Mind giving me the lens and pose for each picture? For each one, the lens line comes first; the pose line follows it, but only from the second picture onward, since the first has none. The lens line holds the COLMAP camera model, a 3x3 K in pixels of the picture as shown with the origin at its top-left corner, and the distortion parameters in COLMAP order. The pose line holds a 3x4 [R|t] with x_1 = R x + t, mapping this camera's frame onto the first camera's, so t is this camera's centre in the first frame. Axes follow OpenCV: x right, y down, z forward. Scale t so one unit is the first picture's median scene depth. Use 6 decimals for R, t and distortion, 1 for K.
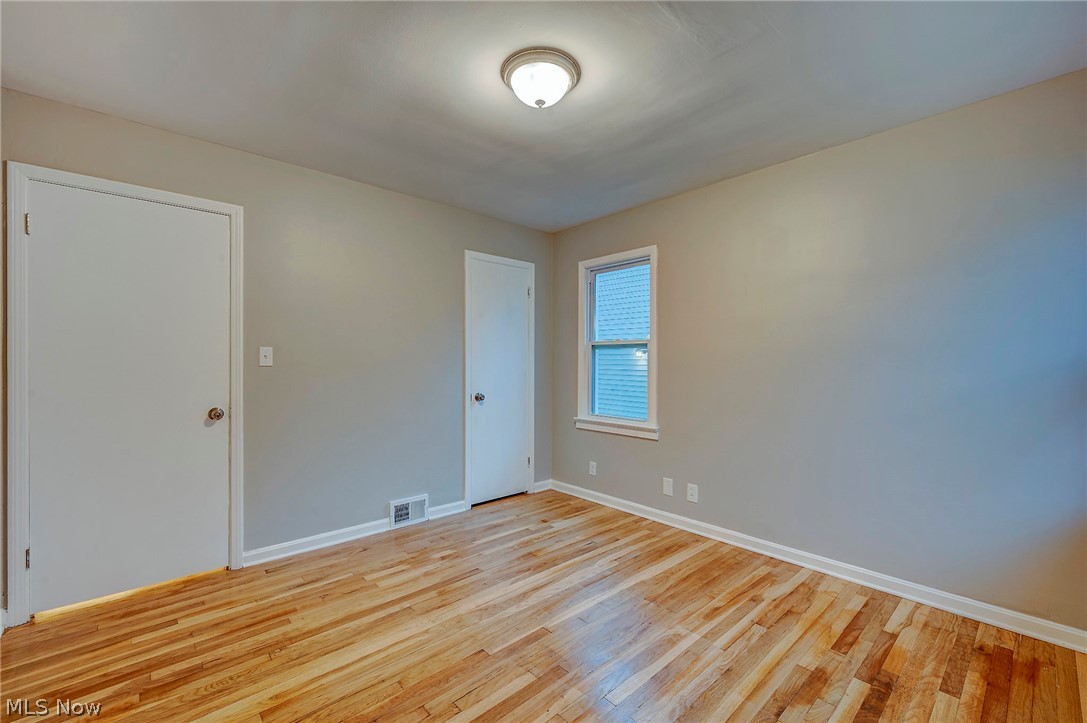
lens RADIAL K [[446.0, 0, 540.0], [0, 446.0, 363.7], [0, 0, 1]] dist [-0.002533, -0.000132]
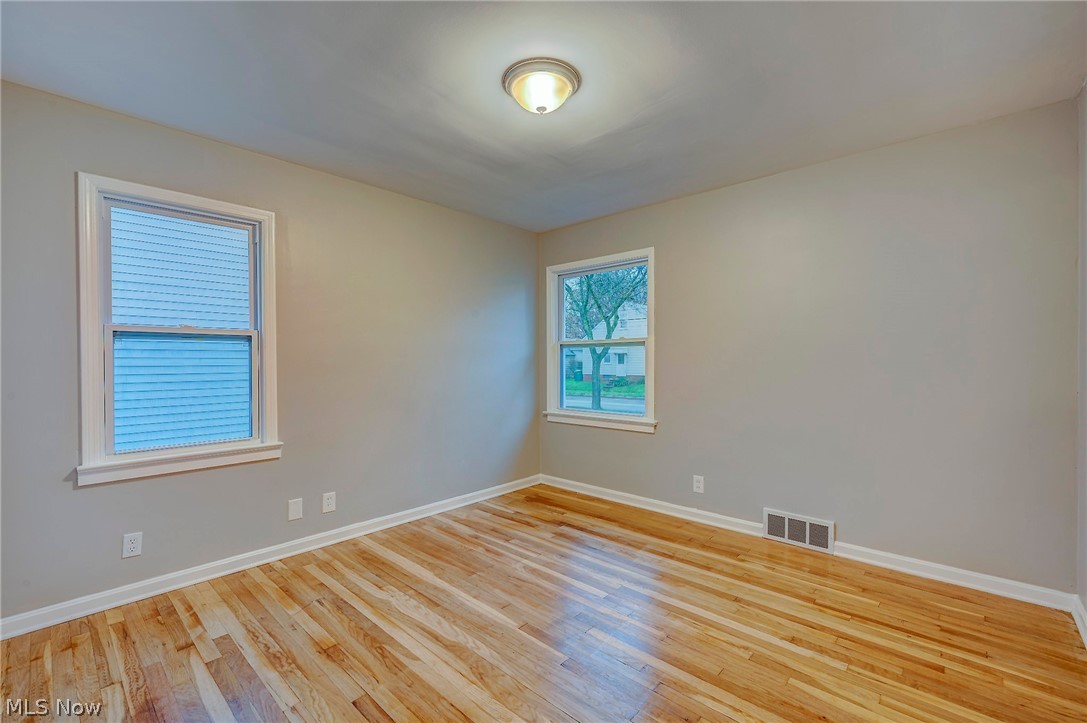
lens RADIAL K [[462.7, 0, 545.4], [0, 462.7, 362.0], [0, 0, 1]] dist [-0.000155, 0.000096]
pose [[-0.091157, -0.006732, 0.995814, -0.760465], [0.007624, 0.999943, 0.007458, 0.007445], [-0.995807, 0.008272, -0.091100, 0.790614]]
